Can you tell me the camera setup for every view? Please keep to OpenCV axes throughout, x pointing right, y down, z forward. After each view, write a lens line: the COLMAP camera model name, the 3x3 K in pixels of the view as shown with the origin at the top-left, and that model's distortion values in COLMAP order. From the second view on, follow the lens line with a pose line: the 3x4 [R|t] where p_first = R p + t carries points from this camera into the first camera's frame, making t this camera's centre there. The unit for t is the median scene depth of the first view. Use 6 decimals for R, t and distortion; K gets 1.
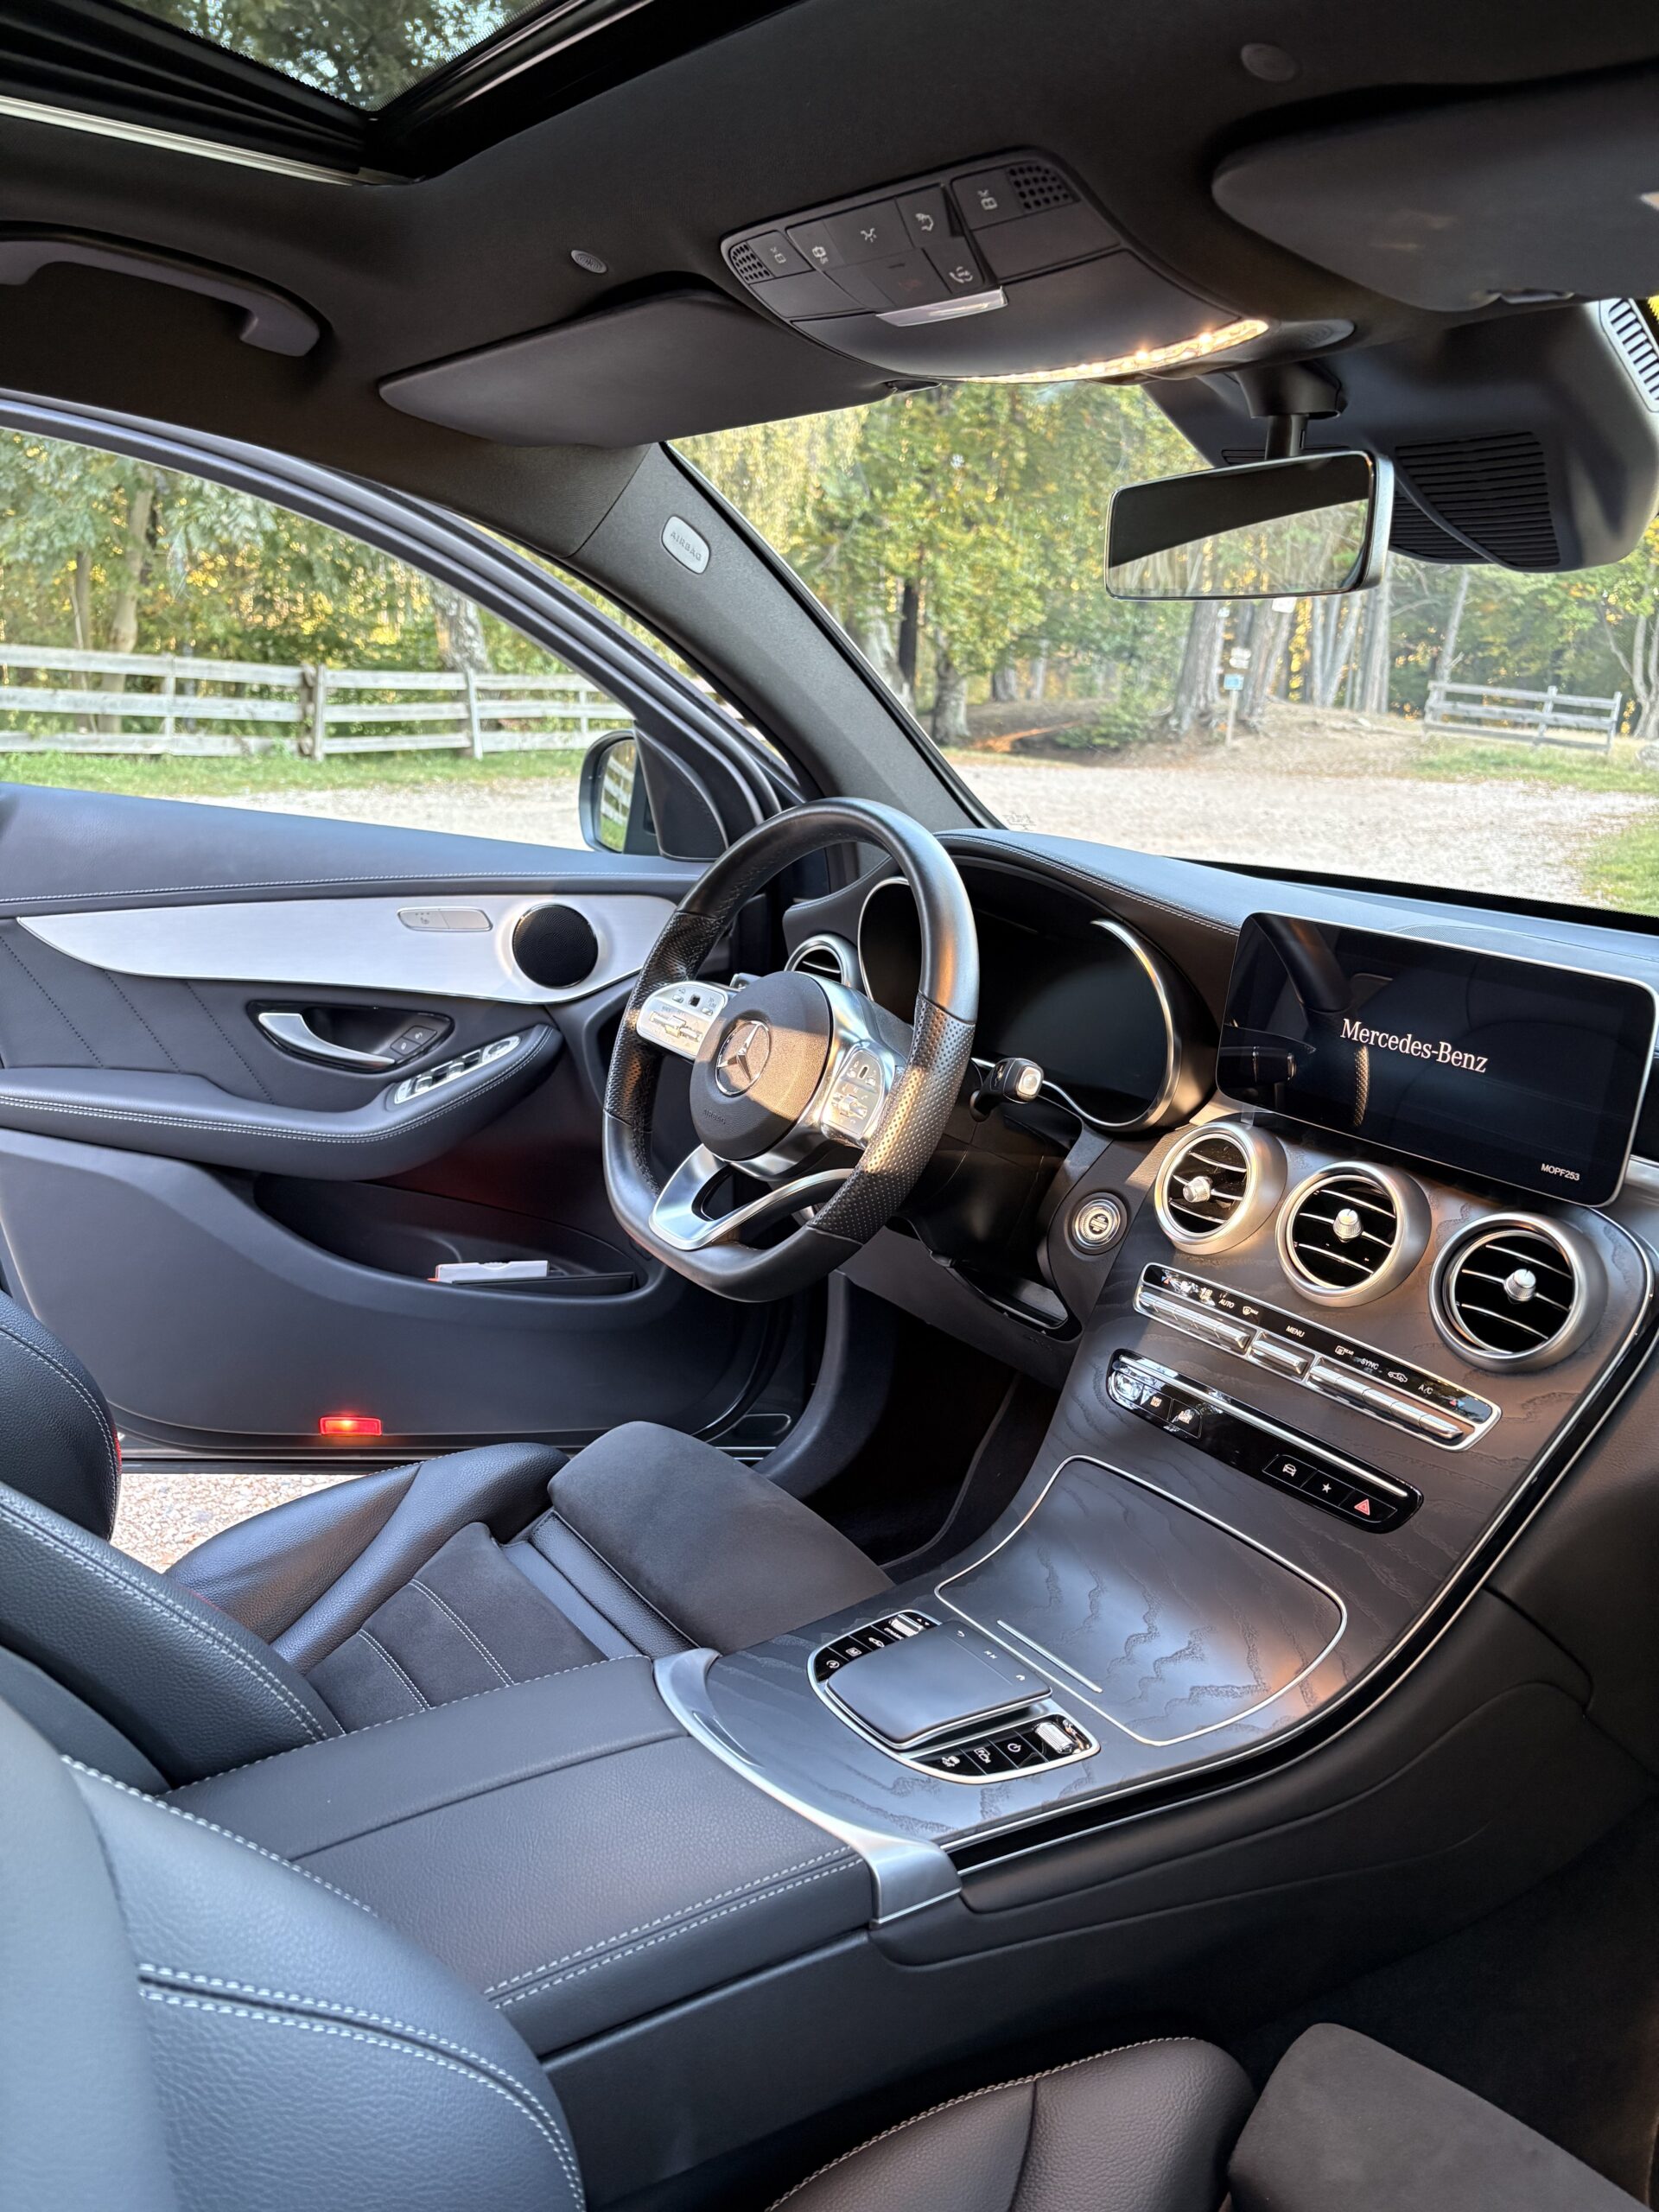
lens RADIAL K [[1636.9, 0, 828.3], [0, 1636.9, 1104.0], [0, 0, 1]] dist [0.013935, -0.013930]
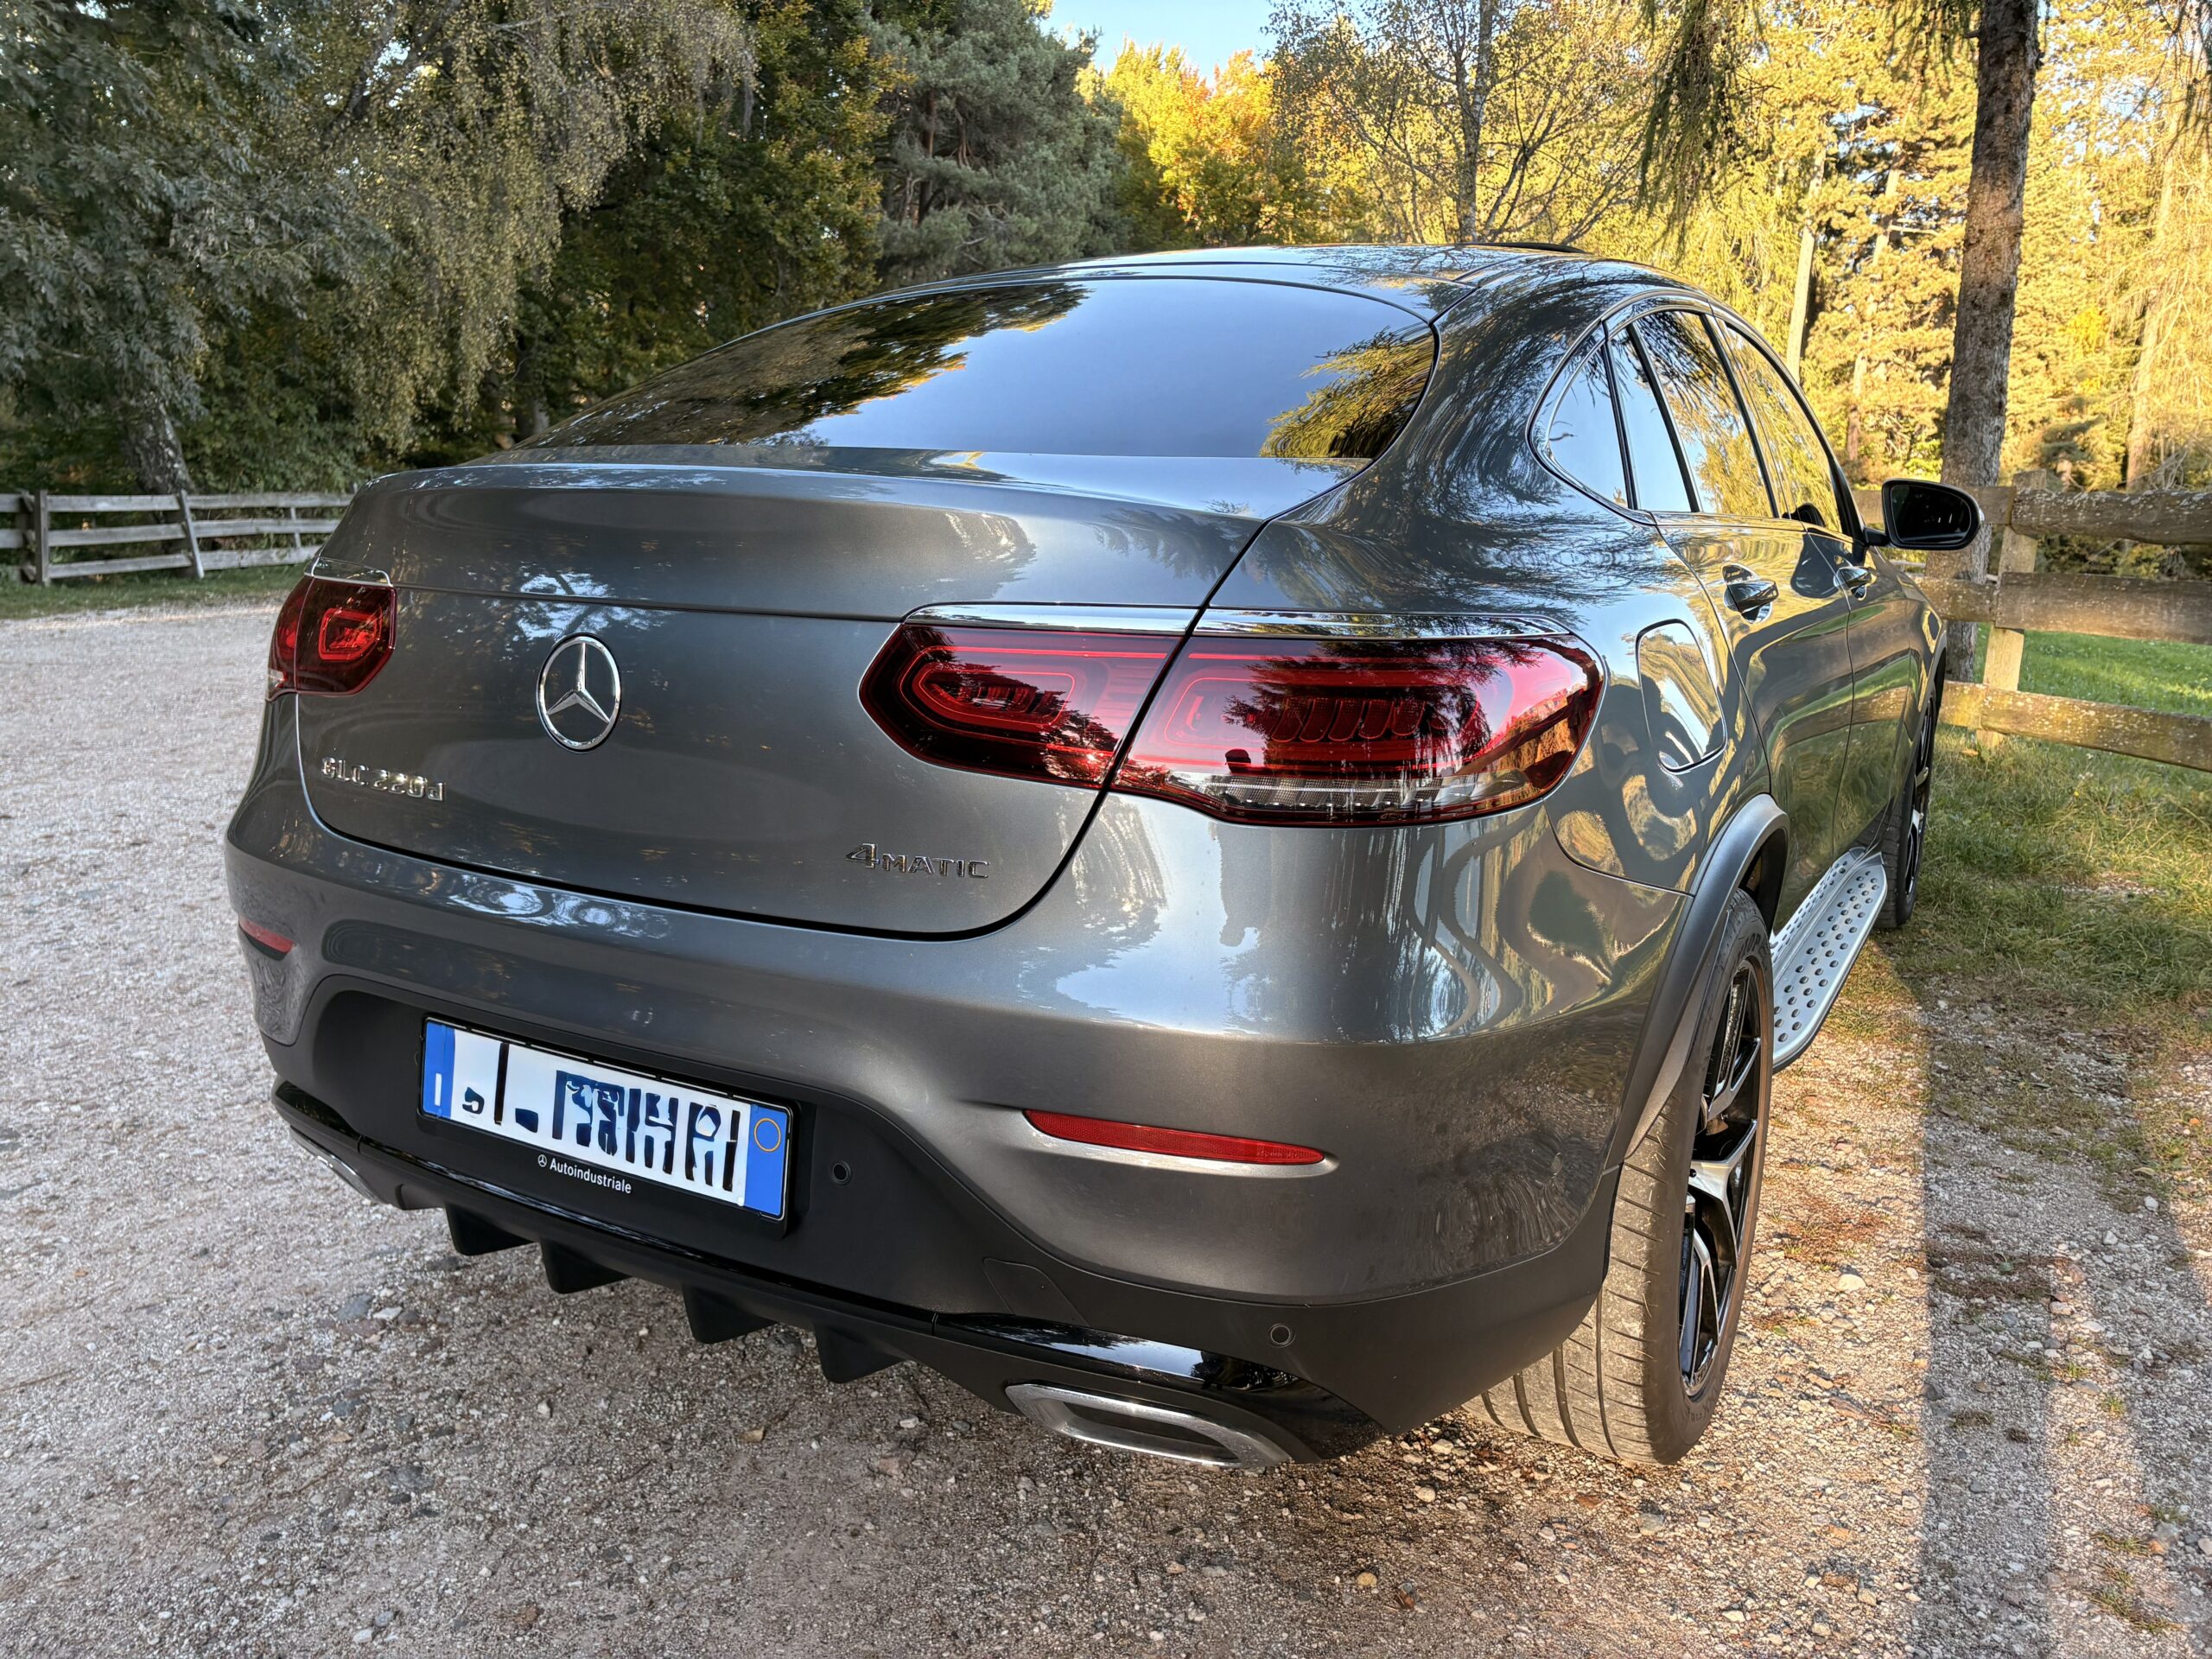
lens RADIAL K [[1636.9, 0, 1105.3], [0, 1636.9, 833.4], [0, 0, 1]] dist [0.013935, -0.013930]
pose [[0.920940, -0.124377, 0.369324, -0.092920], [0.140386, 0.989956, -0.016679, 0.039074], [-0.363541, 0.067208, 0.929151, -0.126379]]
